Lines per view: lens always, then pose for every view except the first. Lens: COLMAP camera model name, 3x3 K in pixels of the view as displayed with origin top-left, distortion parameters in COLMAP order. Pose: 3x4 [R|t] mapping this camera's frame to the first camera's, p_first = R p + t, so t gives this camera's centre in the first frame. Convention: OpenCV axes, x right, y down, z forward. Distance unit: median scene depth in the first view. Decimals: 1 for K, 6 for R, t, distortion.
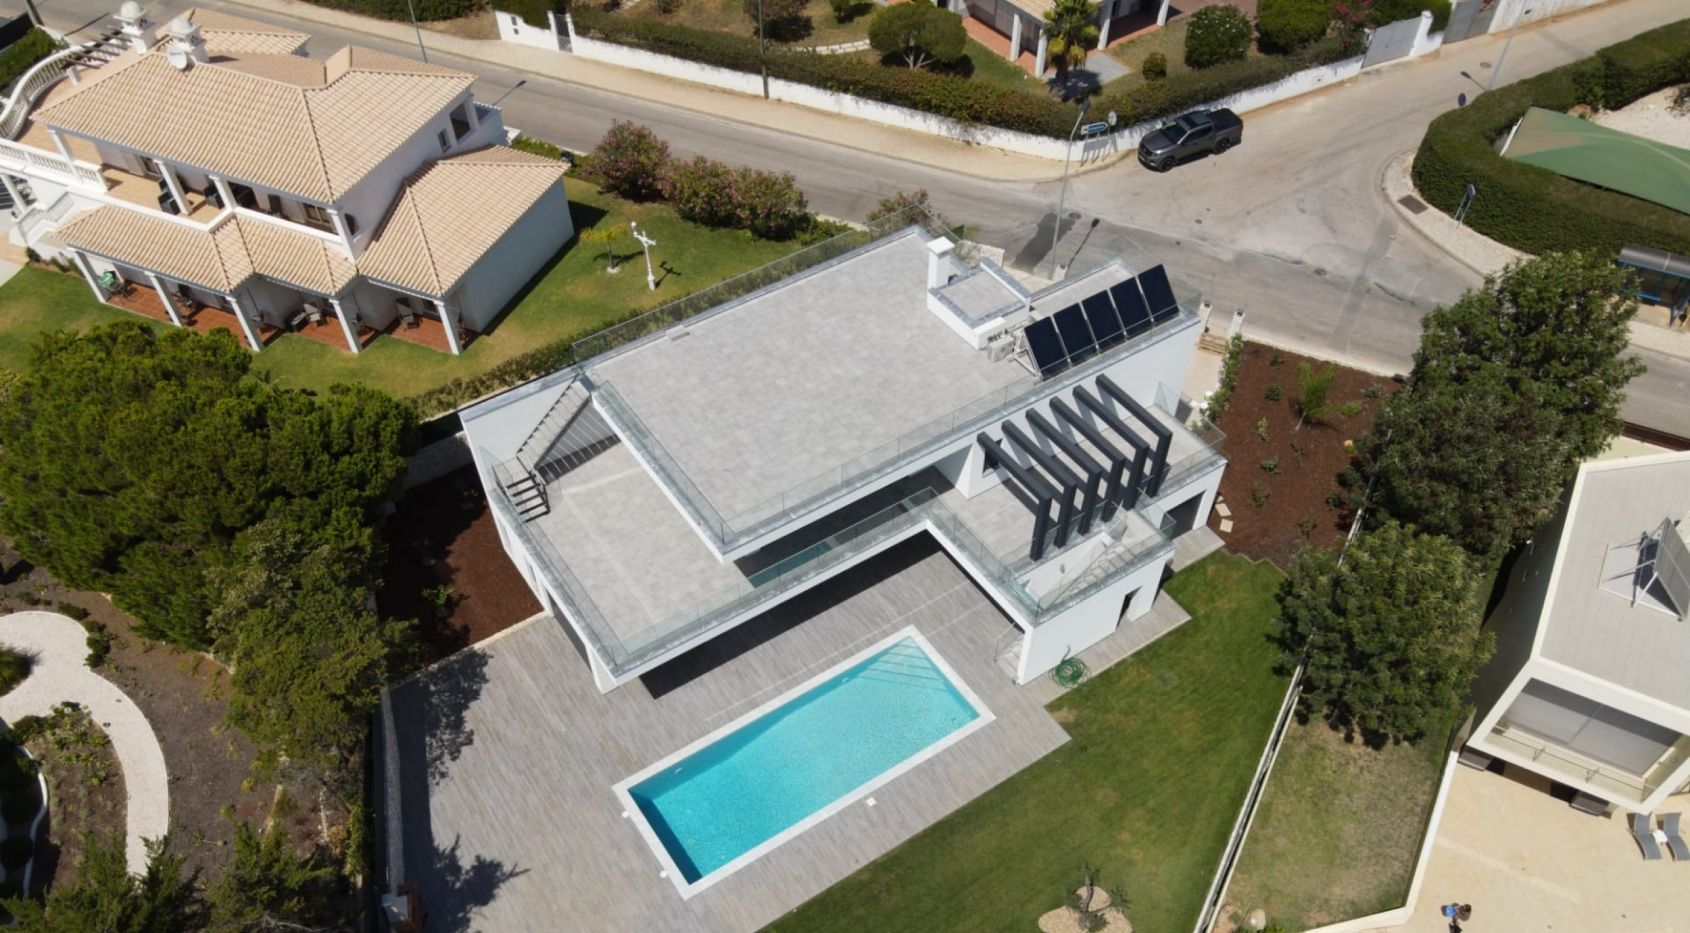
lens RADIAL K [[1246.6, 0, 839.2], [0, 1246.6, 648.4], [0, 0, 1]] dist [-0.019828, 0.058291]
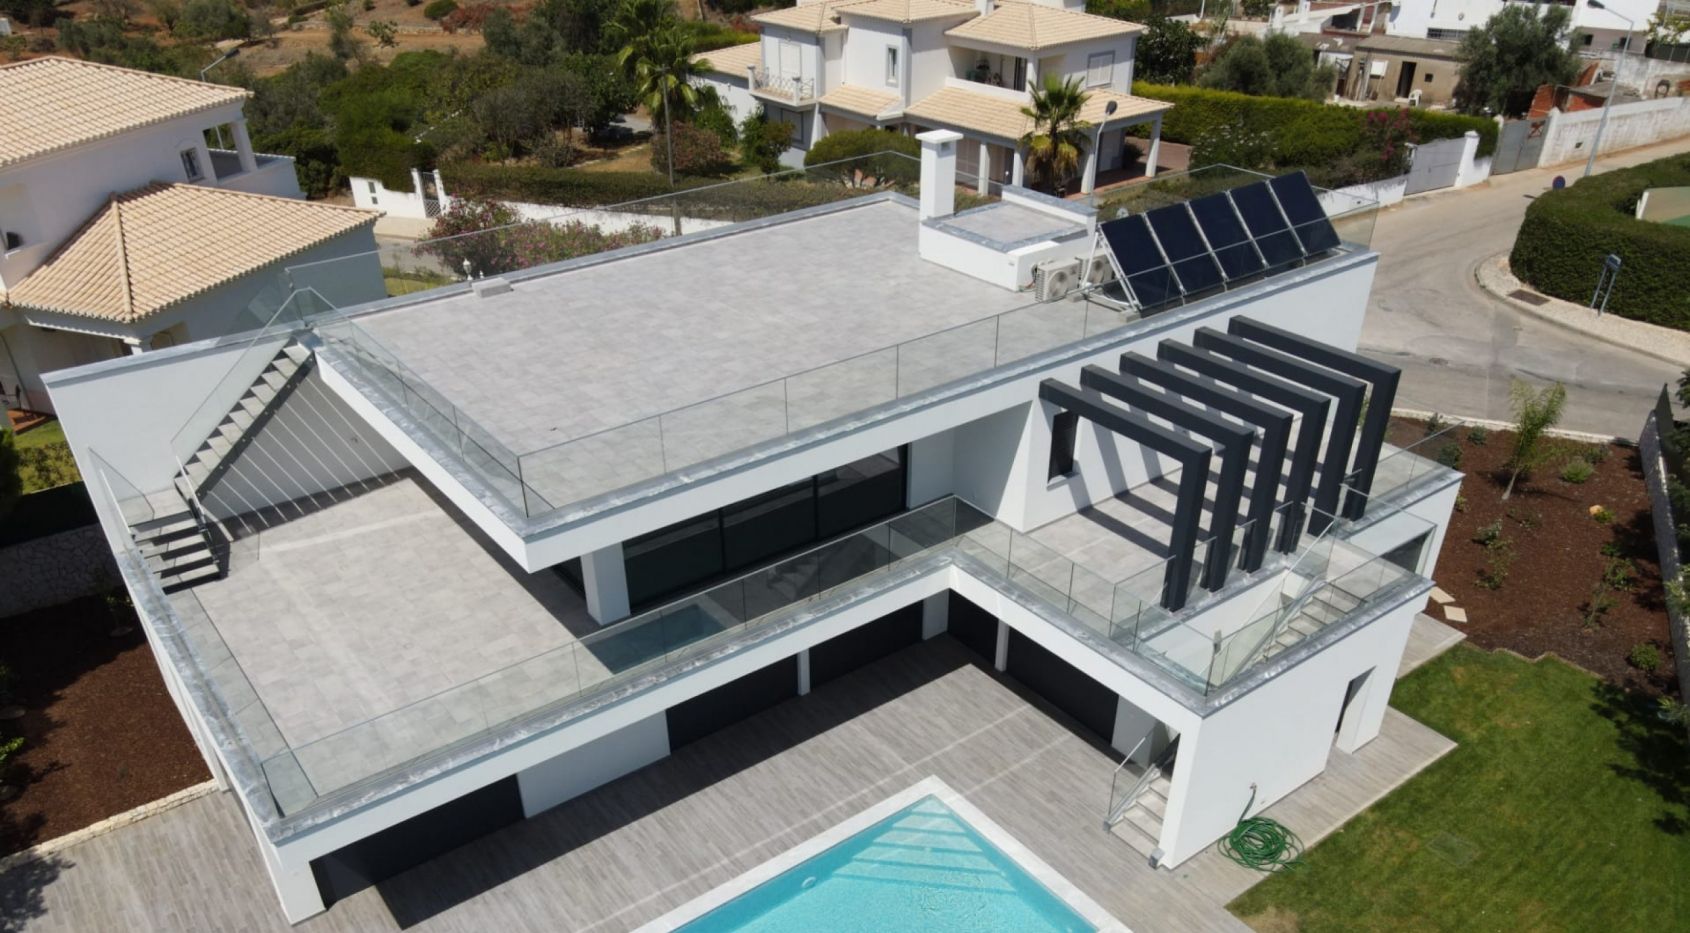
lens RADIAL K [[1244.1, 0, 839.6], [0, 1244.1, 646.3], [0, 0, 1]] dist [-0.000085, 0.027254]
pose [[0.998370, -0.034371, 0.045566, -0.001893], [0.047017, 0.947874, -0.315157, 0.091666], [-0.032359, 0.316785, 0.947945, 0.500849]]
